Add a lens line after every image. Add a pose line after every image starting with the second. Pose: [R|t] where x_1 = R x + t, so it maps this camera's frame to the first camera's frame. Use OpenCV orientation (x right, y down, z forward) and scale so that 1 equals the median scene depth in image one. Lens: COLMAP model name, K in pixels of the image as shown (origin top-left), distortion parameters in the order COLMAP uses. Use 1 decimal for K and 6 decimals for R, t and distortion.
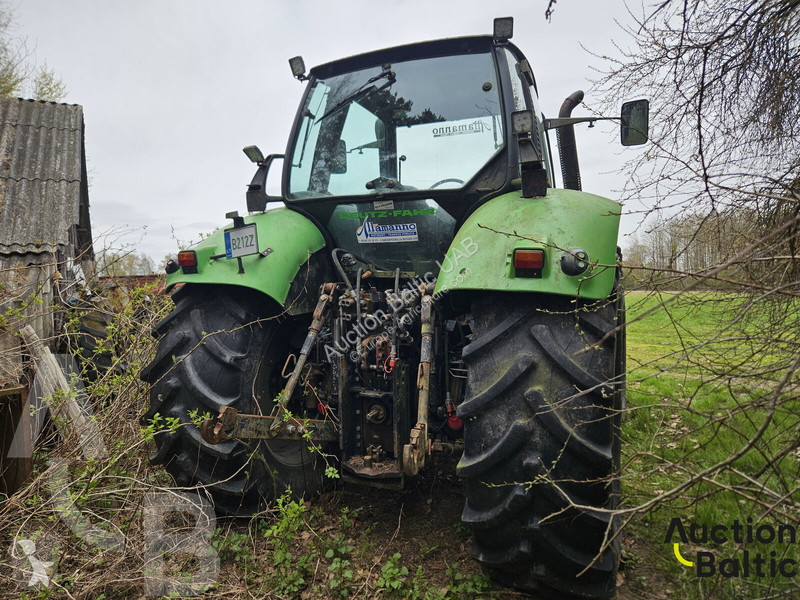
lens RADIAL K [[548.6, 0, 396.9], [0, 548.6, 309.8], [0, 0, 1]] dist [0.048145, -0.003122]
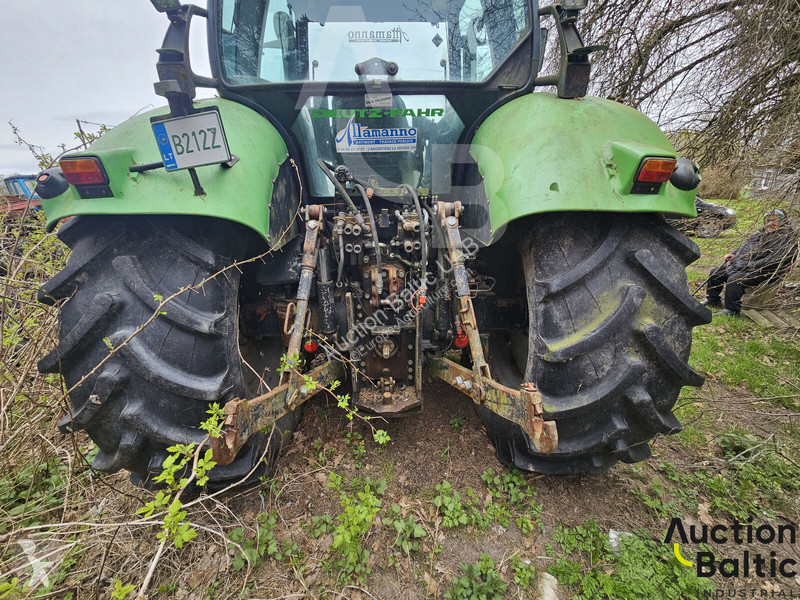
lens RADIAL K [[332.2, 0, 392.7], [0, 332.2, 301.6], [0, 0, 1]] dist [0.001279, -0.000158]
pose [[0.896500, -0.155000, 0.415045, -0.256250], [0.043050, 0.962848, 0.266592, -0.039614], [-0.440947, -0.221132, 0.869866, 0.529497]]
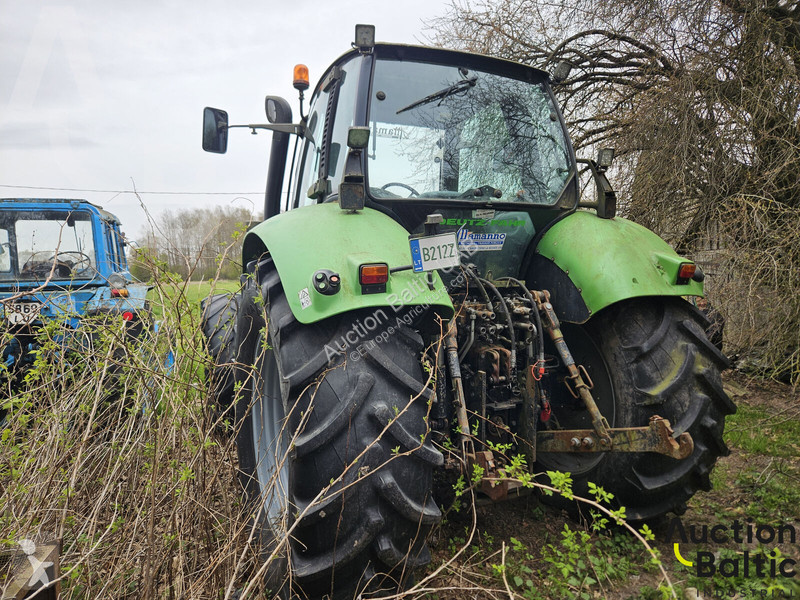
lens RADIAL K [[546.6, 0, 400.0], [0, 546.6, 300.0], [0, 0, 1]] dist [0.056337, -0.001776]
pose [[0.647447, -0.058810, 0.759838, -0.909021], [0.059722, 0.997867, 0.026345, -0.073720], [-0.759767, 0.028322, 0.649579, 0.500030]]
